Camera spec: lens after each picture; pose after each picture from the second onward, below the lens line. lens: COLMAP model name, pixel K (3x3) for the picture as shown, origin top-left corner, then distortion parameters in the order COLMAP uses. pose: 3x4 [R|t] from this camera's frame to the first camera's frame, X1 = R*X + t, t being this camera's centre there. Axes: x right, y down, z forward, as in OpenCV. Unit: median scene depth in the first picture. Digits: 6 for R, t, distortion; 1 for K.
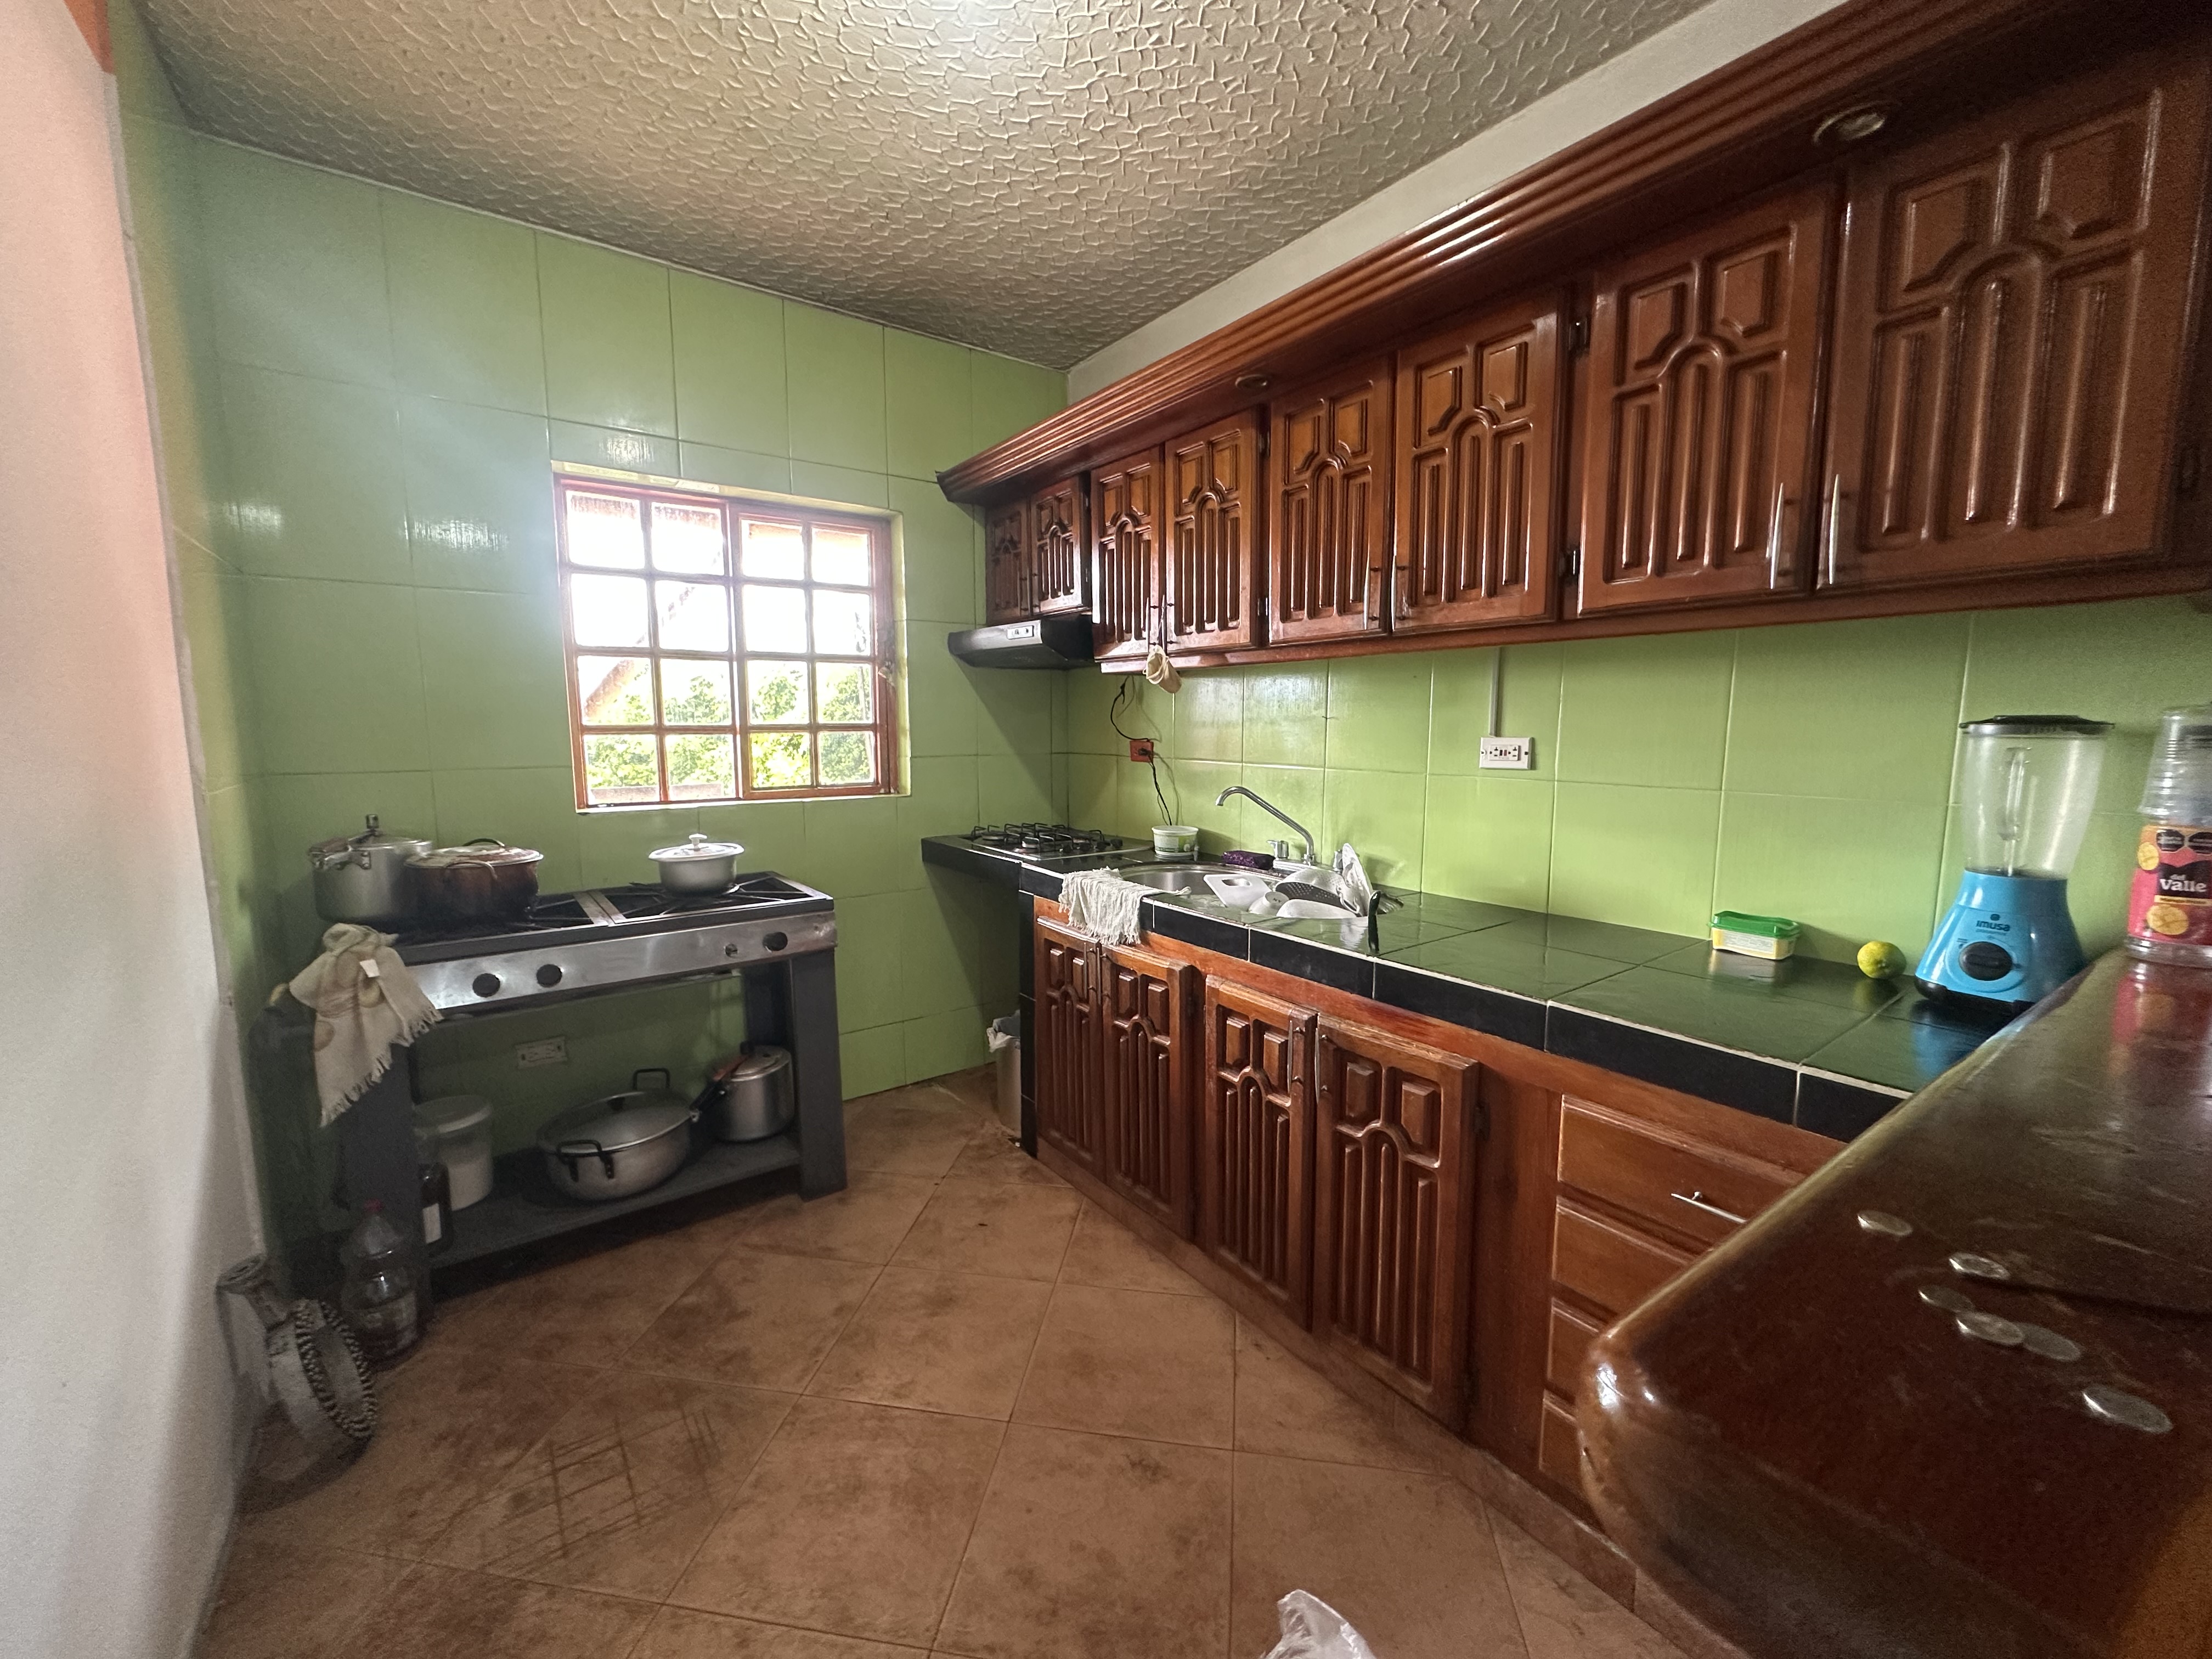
lens RADIAL K [[883.7, 0, 1121.9], [0, 883.7, 812.8], [0, 0, 1]] dist [-0.000121, -0.000029]
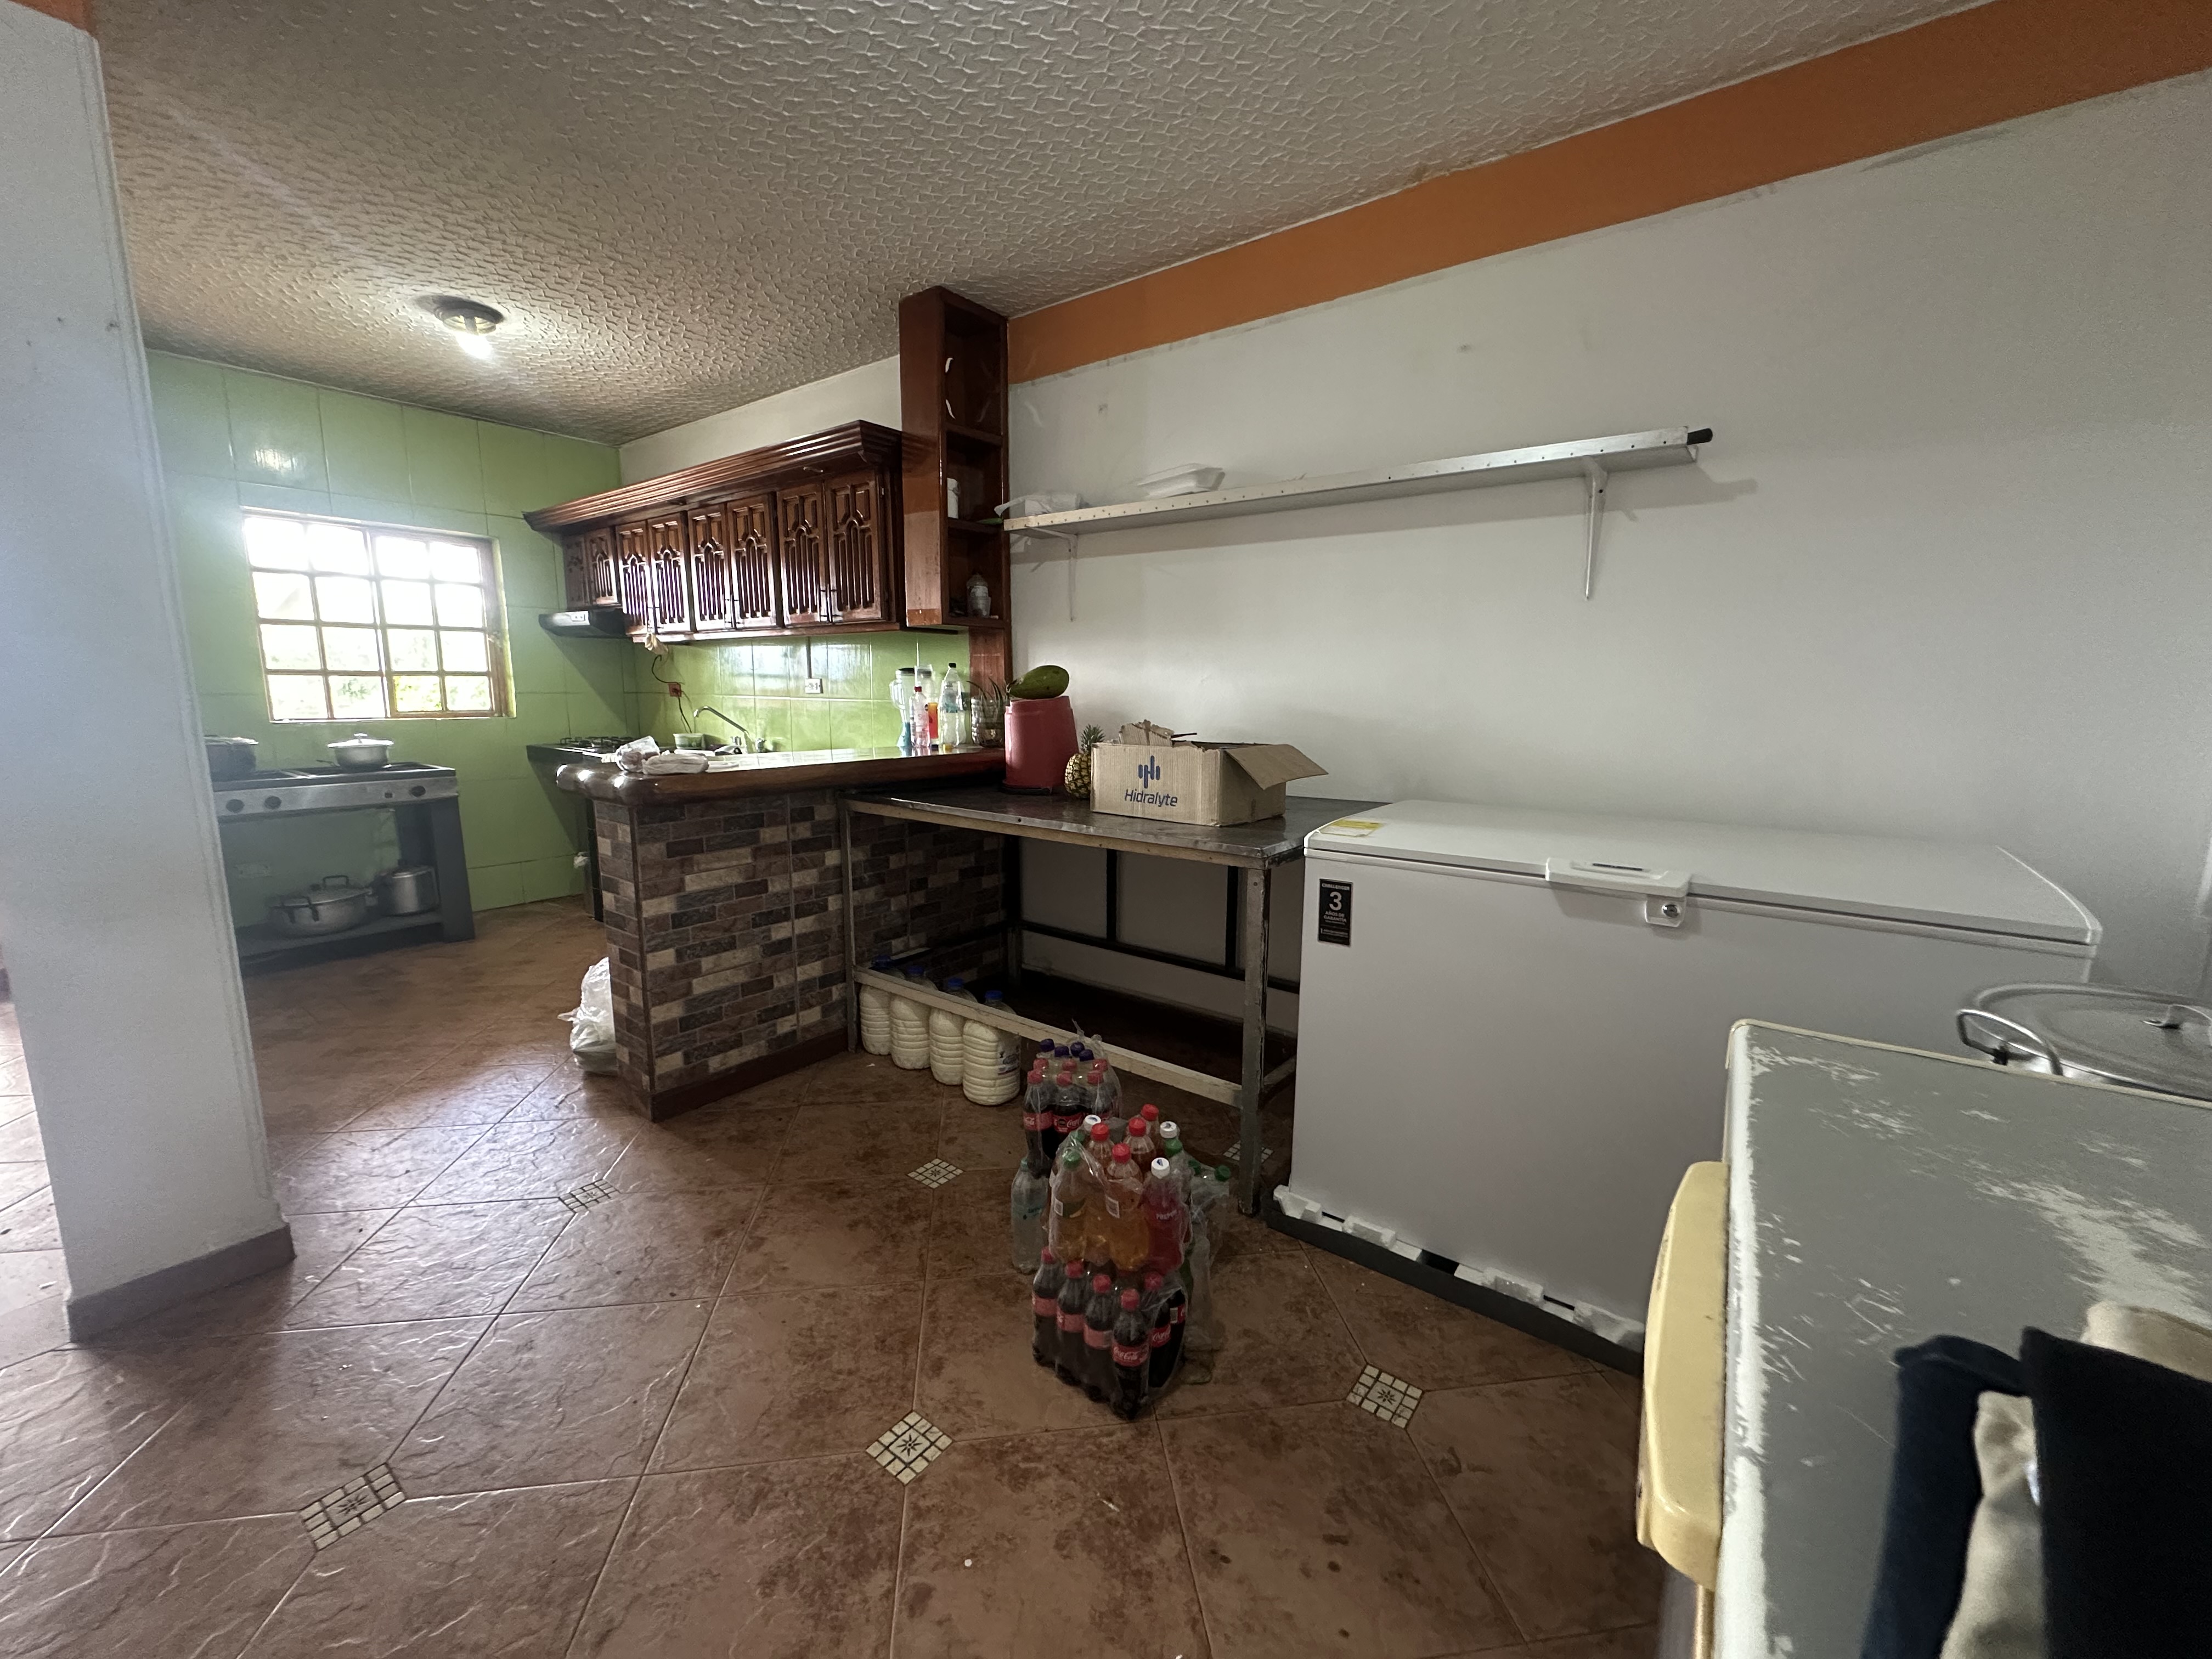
lens RADIAL K [[887.8, 0, 1106.0], [0, 887.8, 829.5], [0, 0, 1]] dist [-0.001676, -0.000074]
pose [[0.962345, -0.028982, 0.270280, 0.388448], [0.017029, 0.998775, 0.046467, 0.141048], [-0.271296, -0.040114, 0.961660, -0.930834]]
